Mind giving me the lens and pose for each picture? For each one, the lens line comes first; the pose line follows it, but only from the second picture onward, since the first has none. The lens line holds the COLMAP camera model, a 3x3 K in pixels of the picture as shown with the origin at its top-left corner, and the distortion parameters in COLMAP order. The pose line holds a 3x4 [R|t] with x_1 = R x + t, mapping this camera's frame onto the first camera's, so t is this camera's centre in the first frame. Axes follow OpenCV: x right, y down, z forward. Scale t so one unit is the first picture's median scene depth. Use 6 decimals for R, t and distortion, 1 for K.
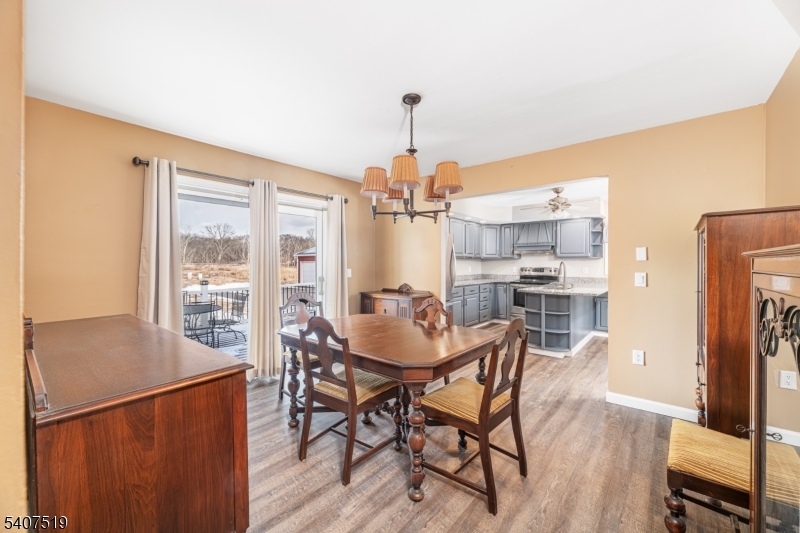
lens RADIAL K [[323.4, 0, 409.6], [0, 323.4, 264.0], [0, 0, 1]] dist [-0.000432, -0.000228]
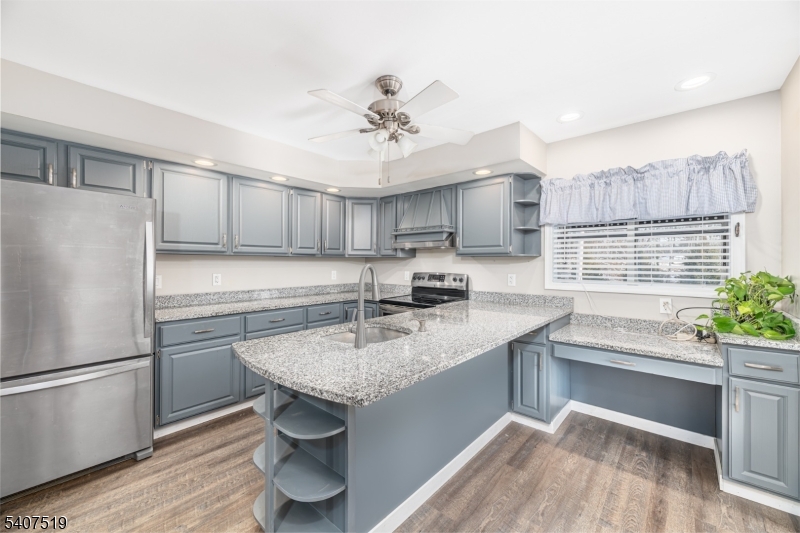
lens RADIAL K [[321.4, 0, 400.0], [0, 321.4, 266.5], [0, 0, 1]] dist [-0.026467, -0.000063]
pose [[0.999192, 0.005478, -0.039817, 0.367970], [-0.005427, 0.999984, 0.001379, -0.001834], [0.039824, -0.001162, 0.999206, 0.460366]]
